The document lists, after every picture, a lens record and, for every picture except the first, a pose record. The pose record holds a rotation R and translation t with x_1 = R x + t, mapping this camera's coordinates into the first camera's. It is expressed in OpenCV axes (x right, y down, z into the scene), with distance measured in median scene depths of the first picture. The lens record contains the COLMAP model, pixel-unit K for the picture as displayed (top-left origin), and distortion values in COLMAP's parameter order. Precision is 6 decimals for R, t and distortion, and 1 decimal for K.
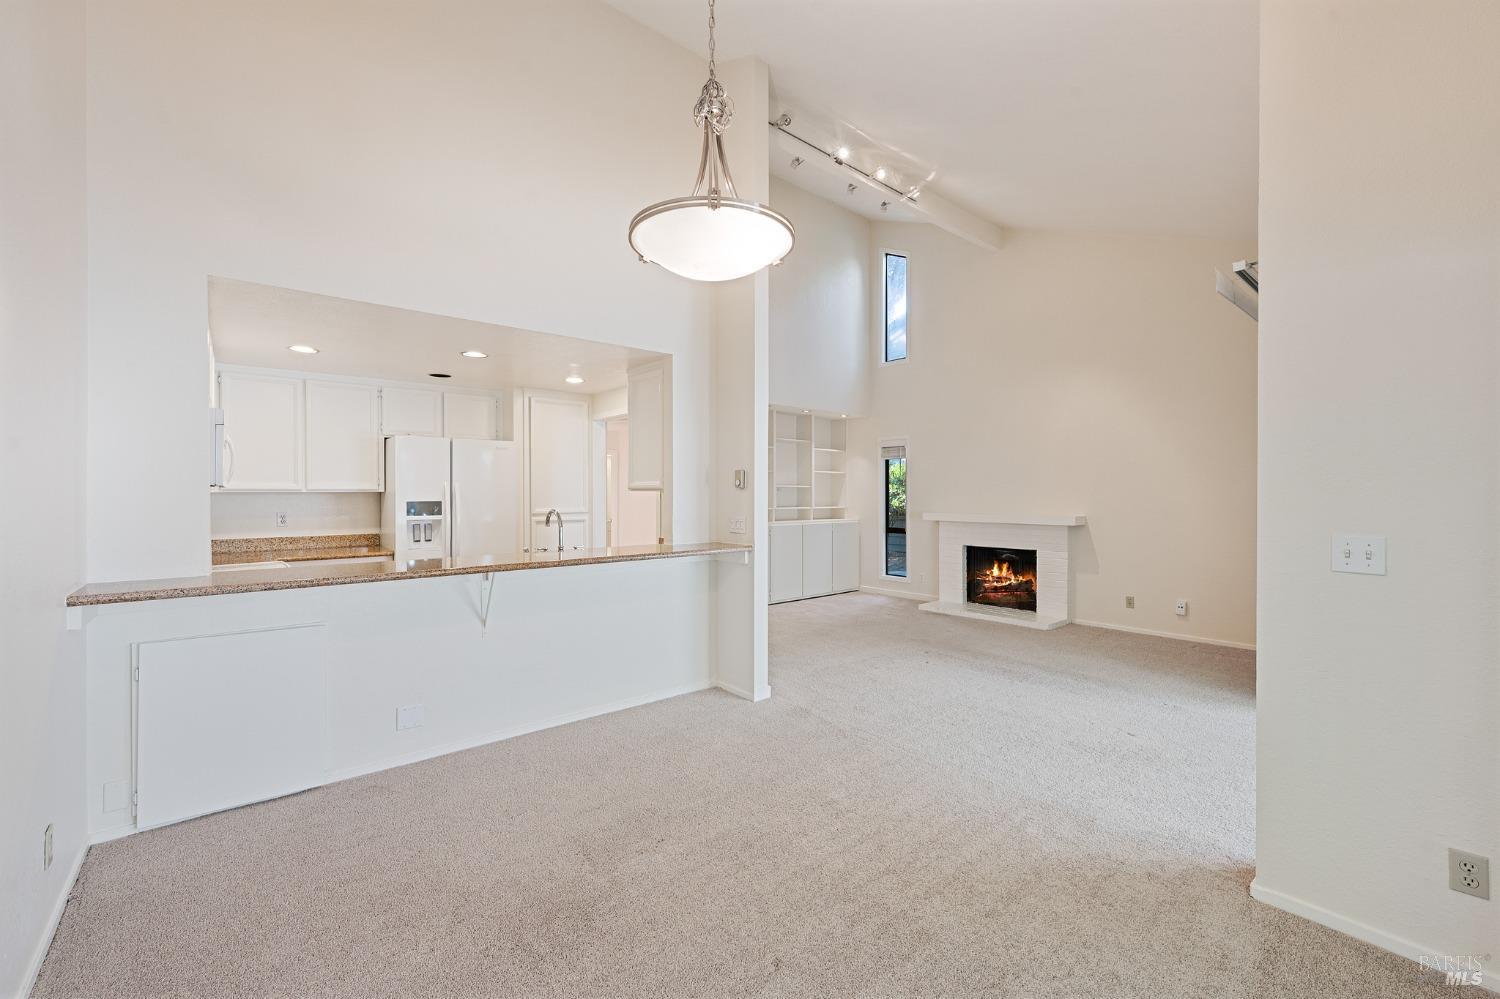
lens RADIAL K [[603.5, 0, 760.5], [0, 603.5, 500.0], [0, 0, 1]] dist [0.001703, 0.000140]
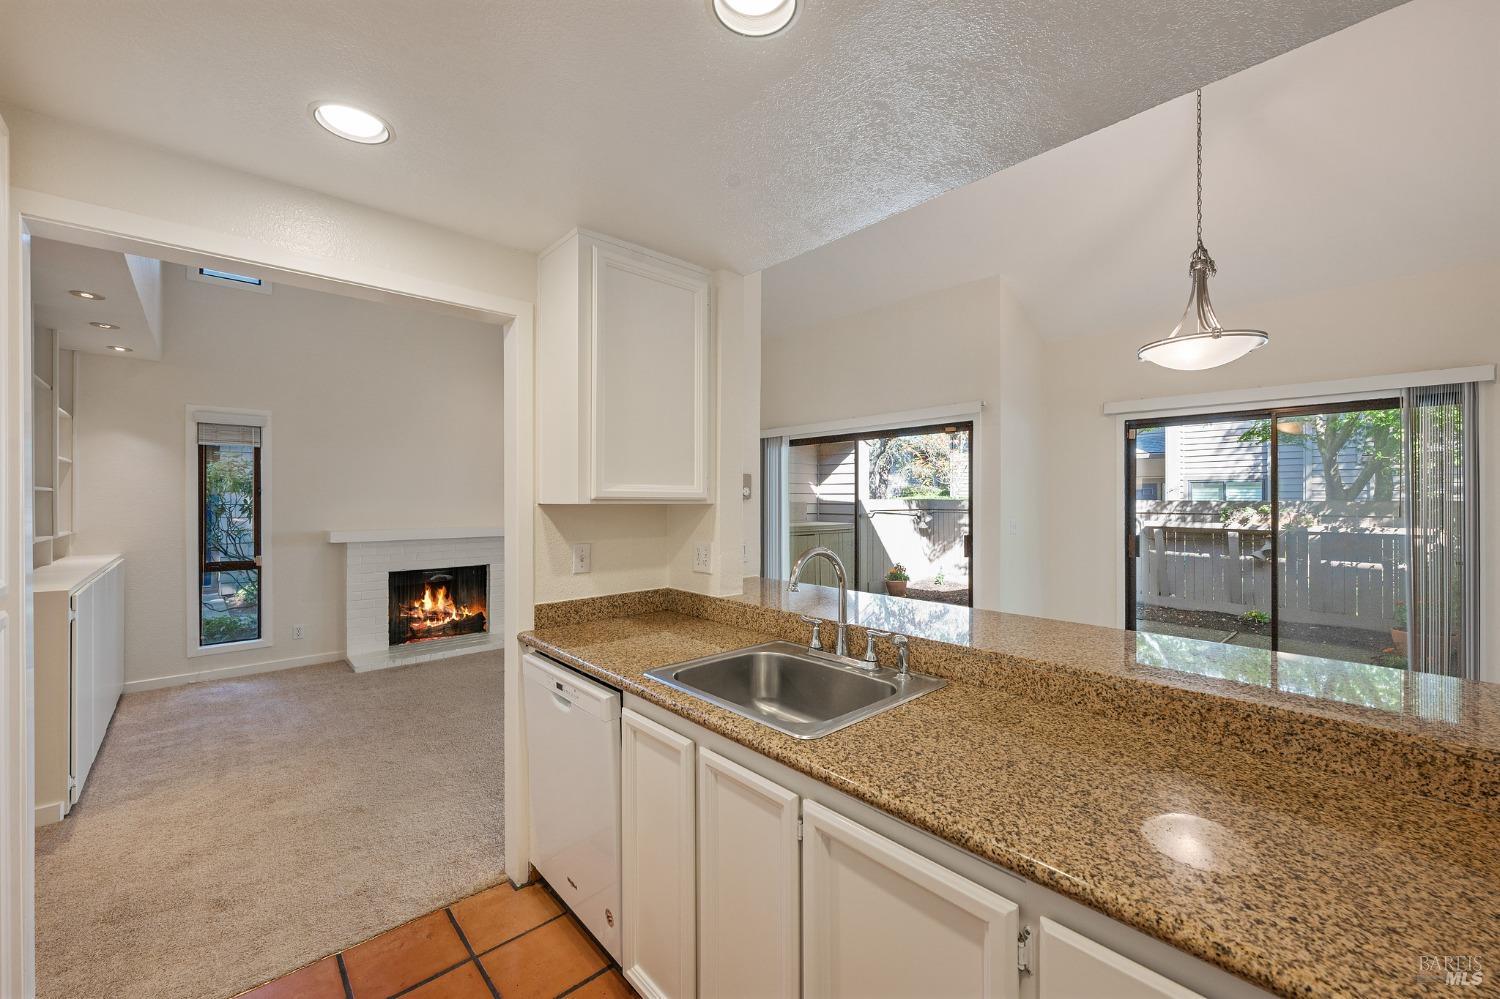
lens RADIAL K [[603.5, 0, 744.2], [0, 603.5, 498.9], [0, 0, 1]] dist [0.001703, 0.000140]
pose [[-0.008851, 0.006263, 0.999941, -0.376585], [0.003699, 0.999974, -0.006231, -0.010492], [-0.999954, 0.003644, -0.008874, 0.501622]]
